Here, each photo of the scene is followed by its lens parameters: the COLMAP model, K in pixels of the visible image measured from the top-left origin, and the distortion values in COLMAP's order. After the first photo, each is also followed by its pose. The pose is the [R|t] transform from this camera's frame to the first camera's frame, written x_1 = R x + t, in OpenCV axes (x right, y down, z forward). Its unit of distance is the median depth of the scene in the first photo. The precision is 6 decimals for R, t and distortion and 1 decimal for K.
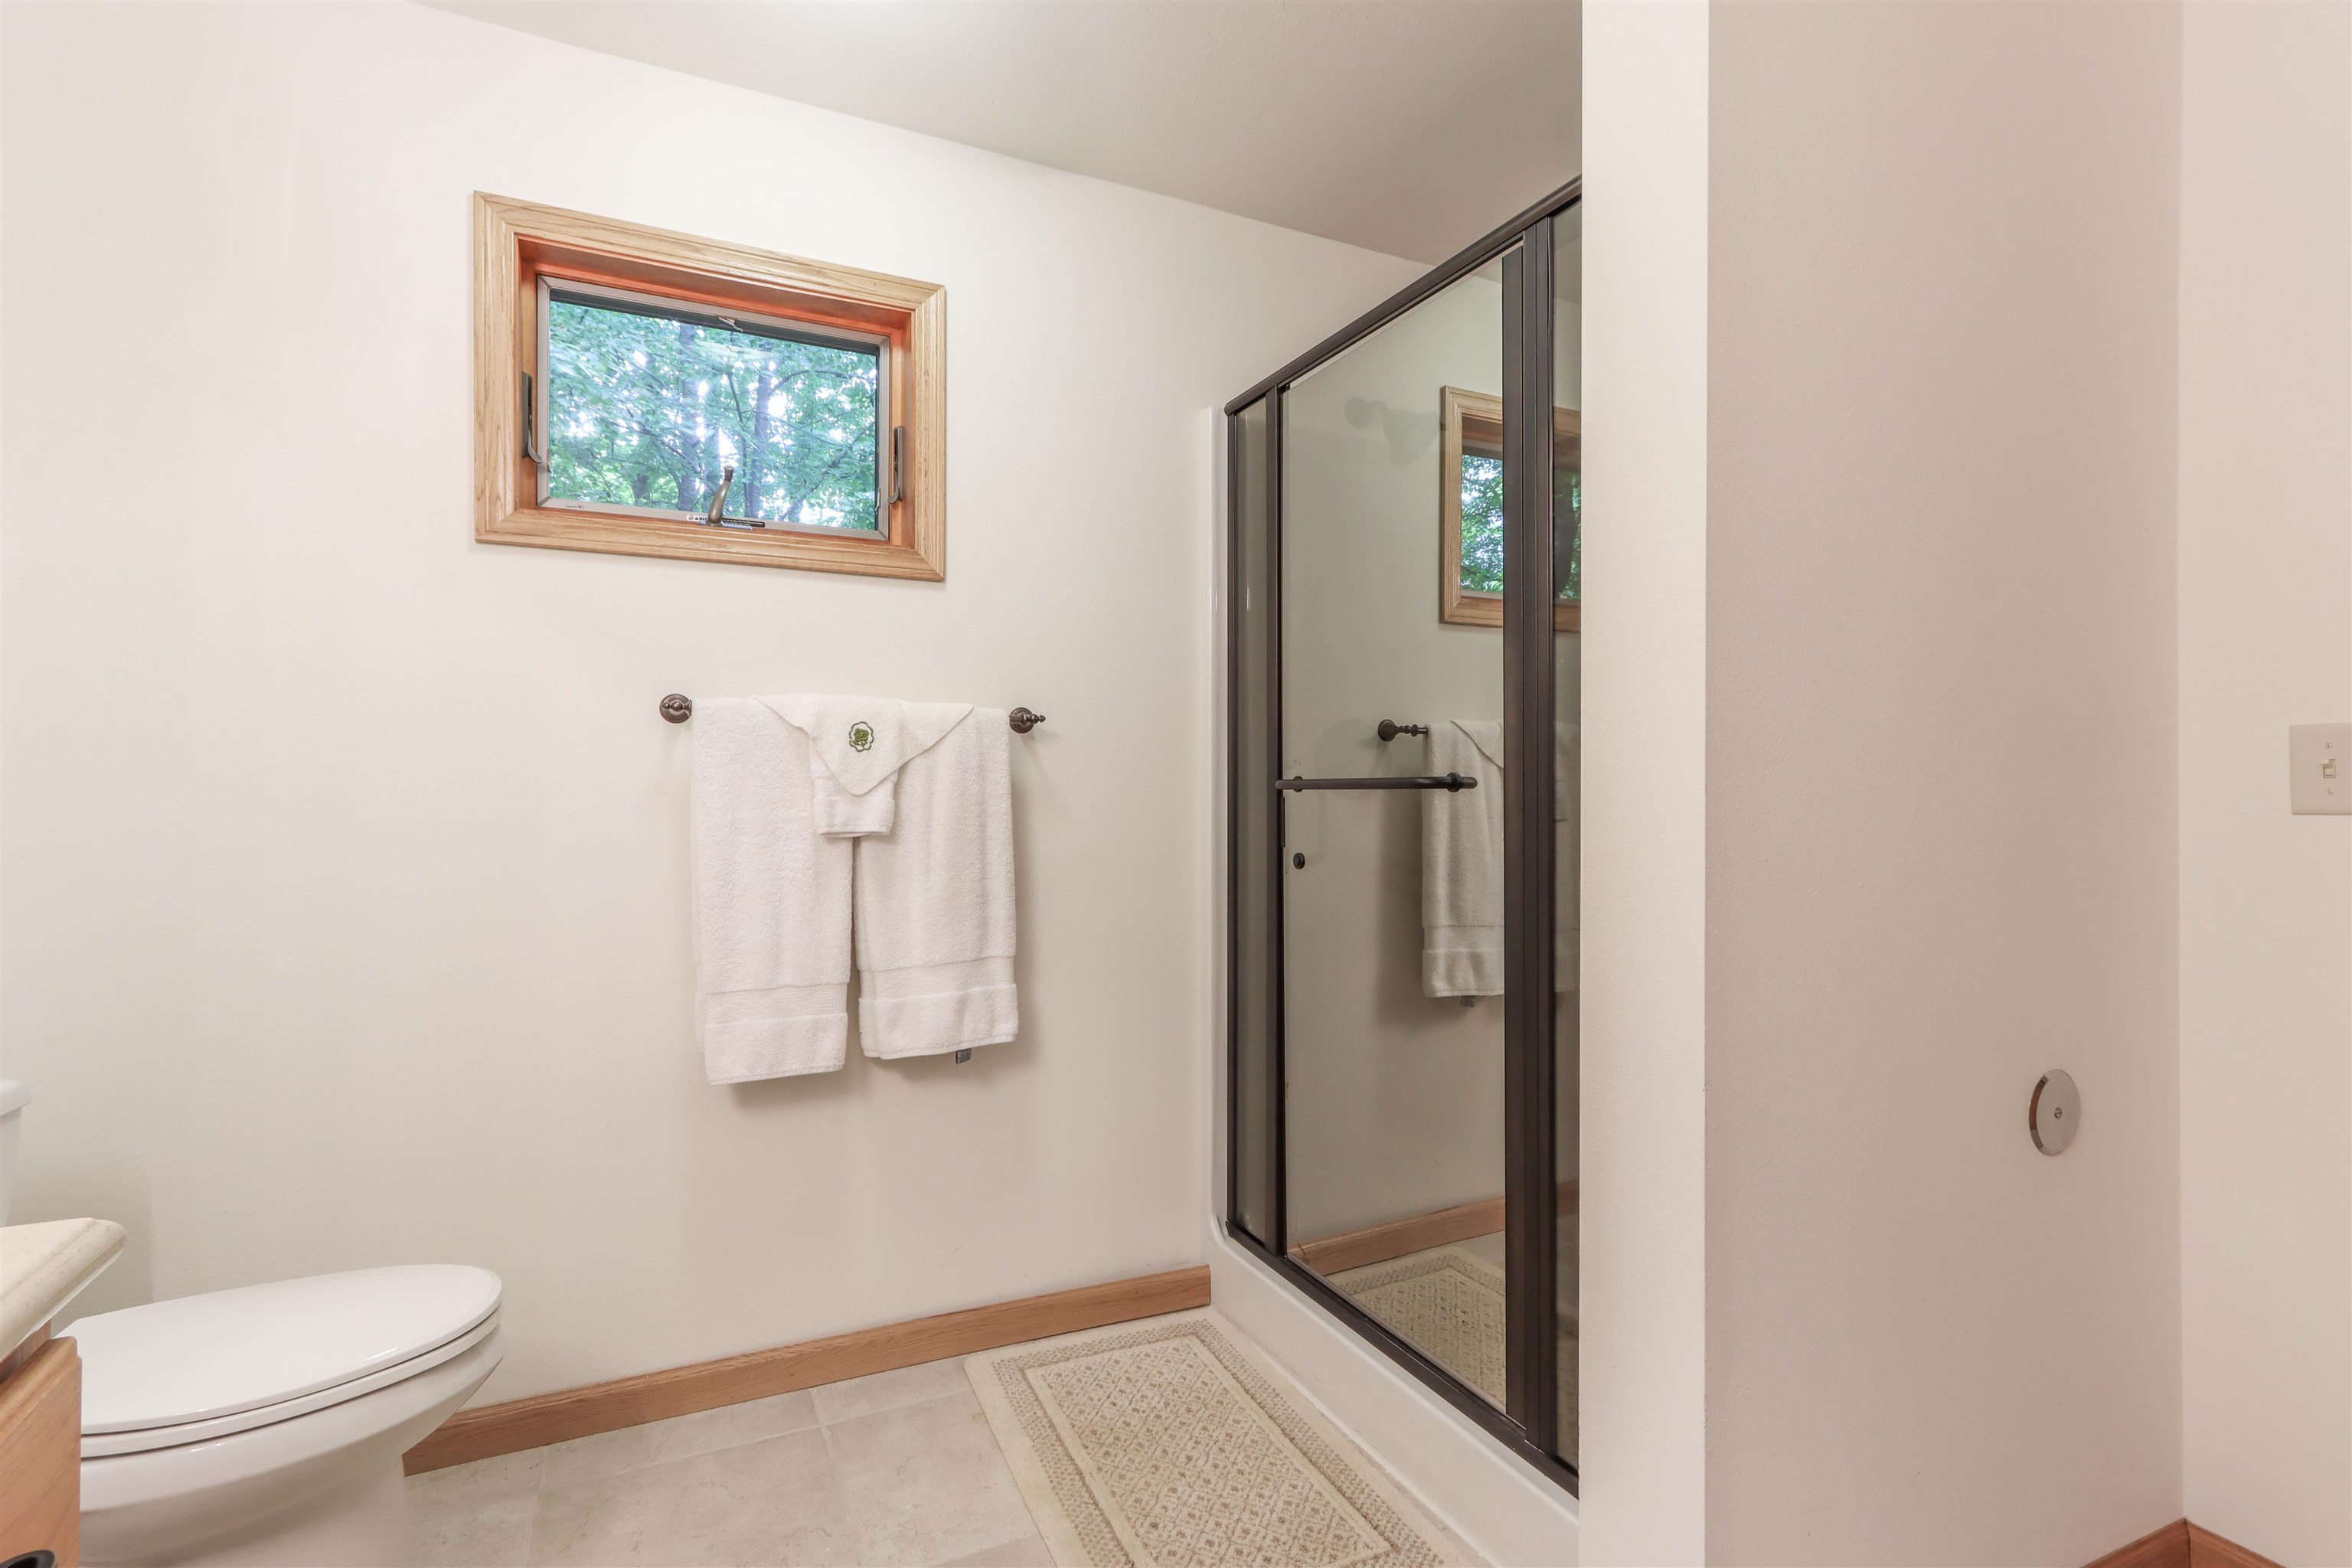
lens RADIAL K [[1083.5, 0, 1177.6], [0, 1083.5, 779.4], [0, 0, 1]] dist [-0.001519, 0.003802]
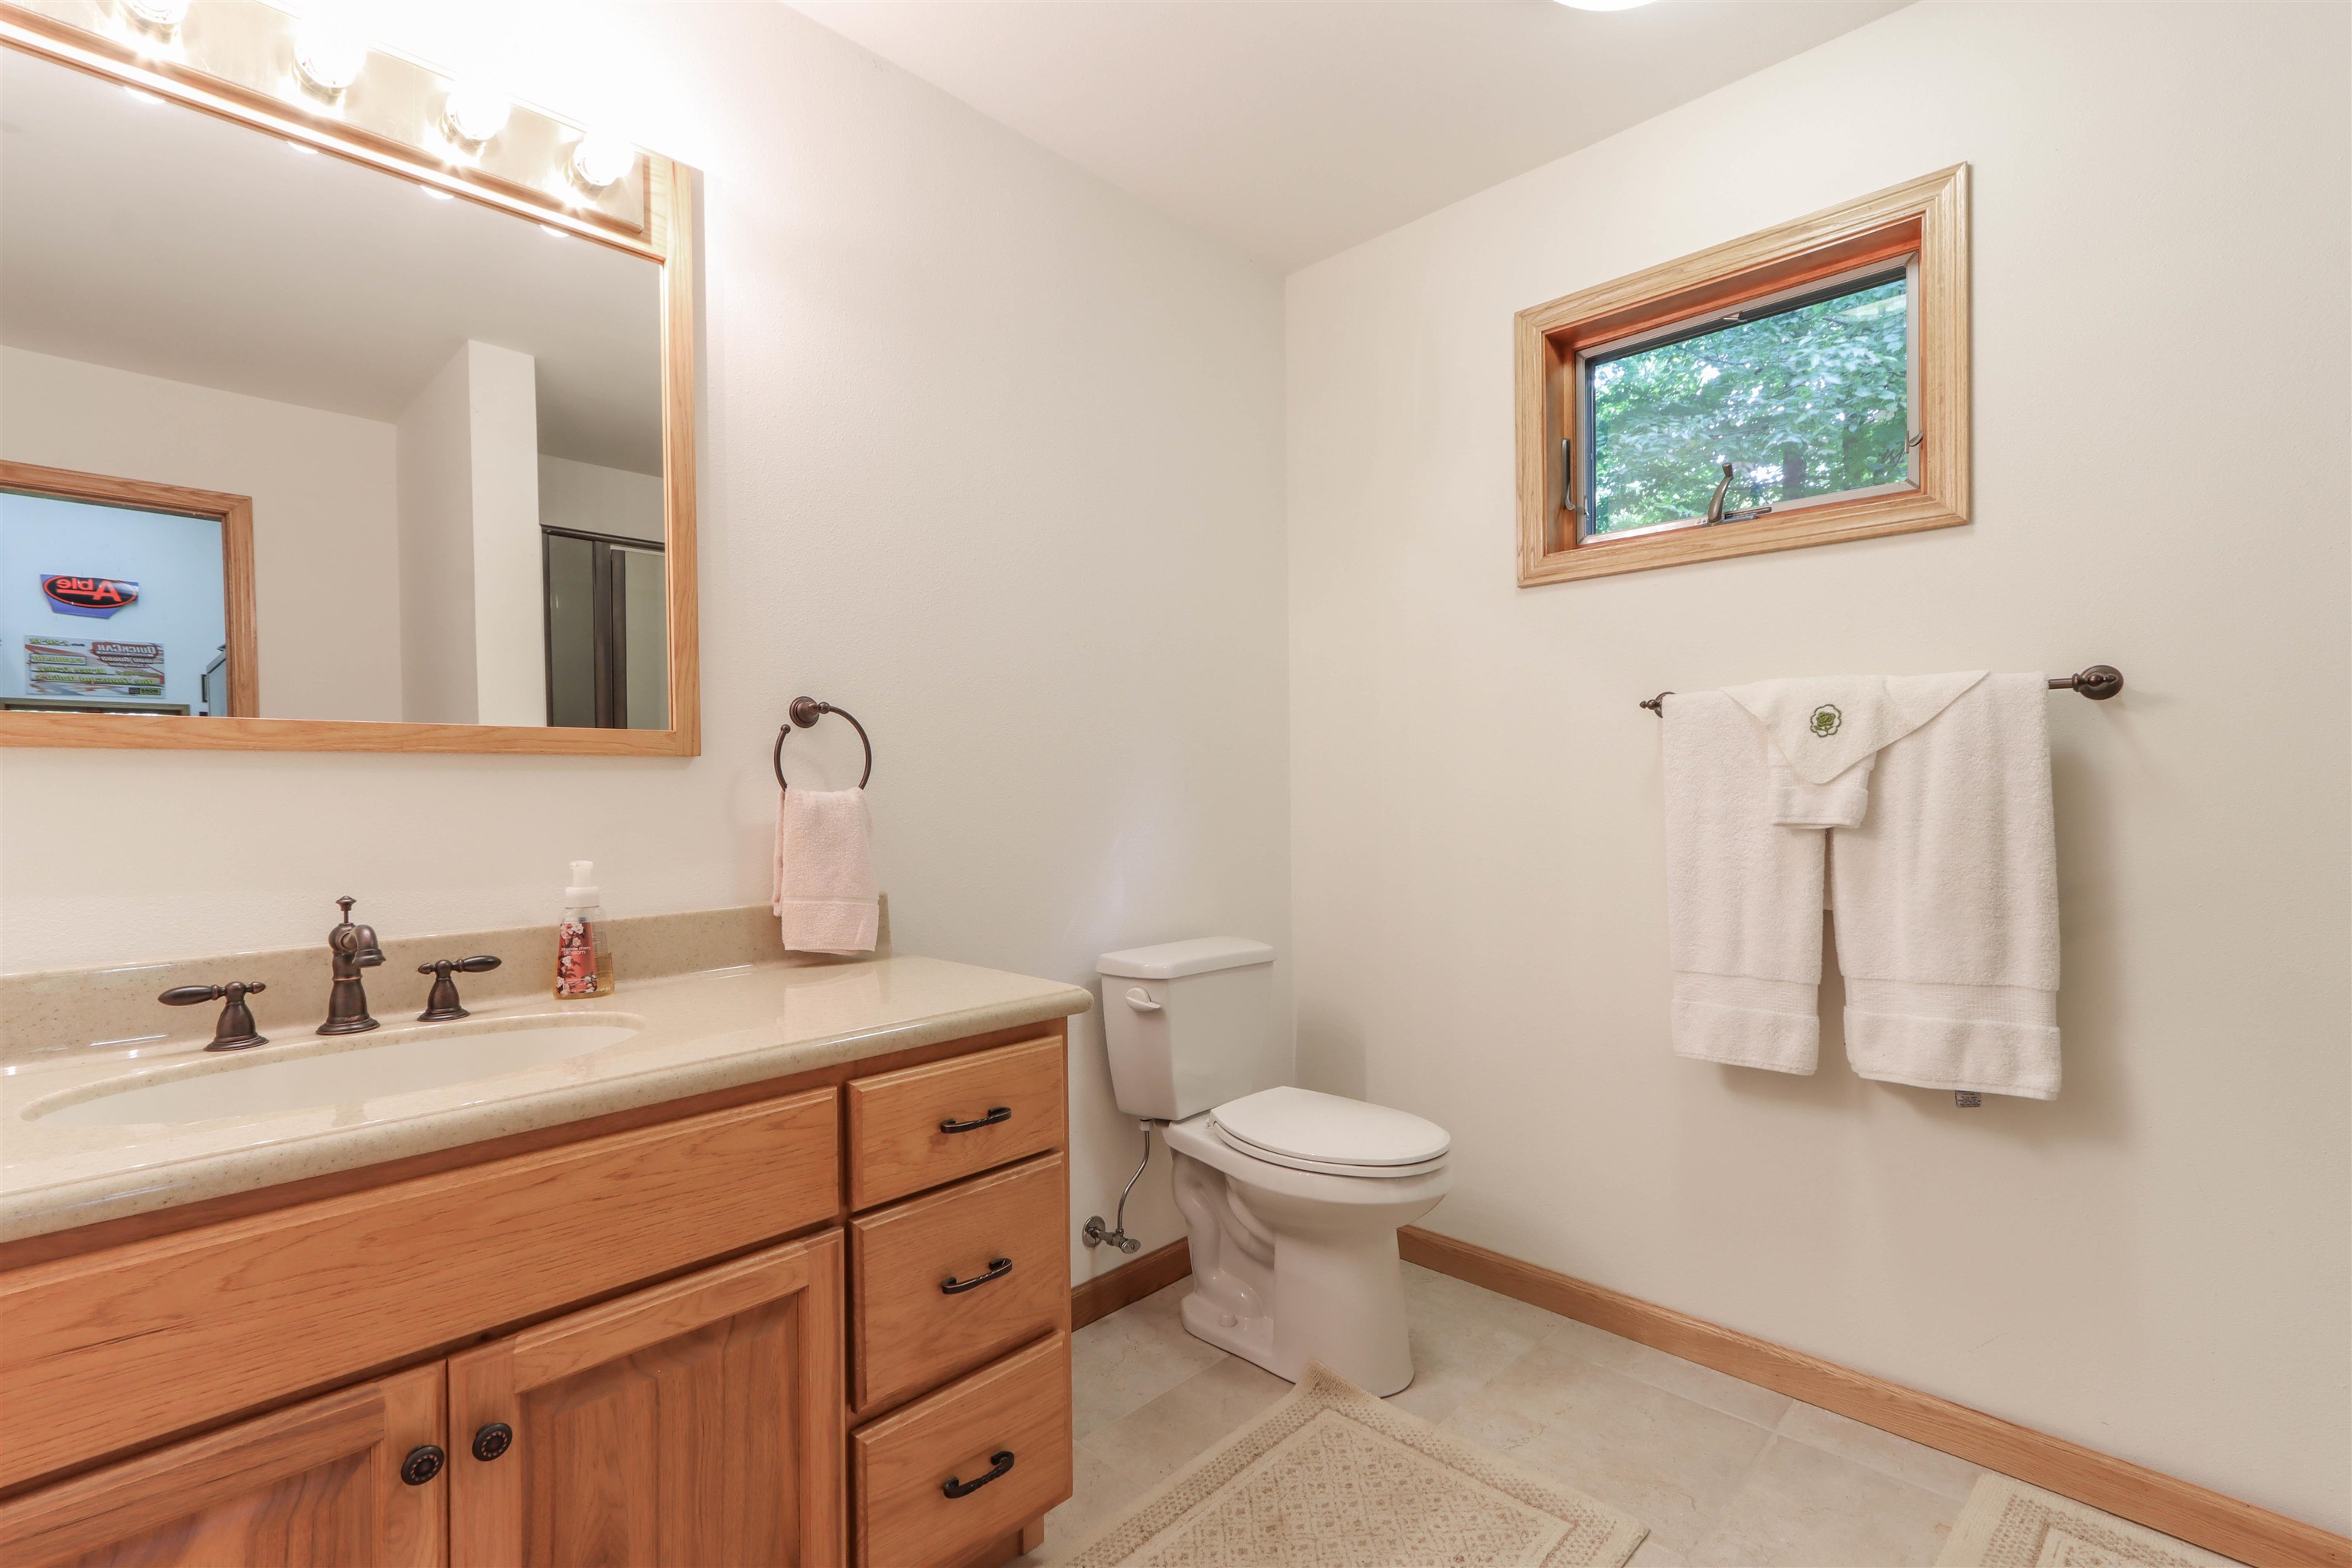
lens RADIAL K [[1083.5, 0, 1176.5], [0, 1083.5, 791.2], [0, 0, 1]] dist [-0.001519, 0.003802]
pose [[0.344561, -0.001699, -0.938762, 0.377782], [0.018055, 0.999825, 0.004817, 0.006143], [0.938590, -0.018610, 0.344532, 0.161019]]
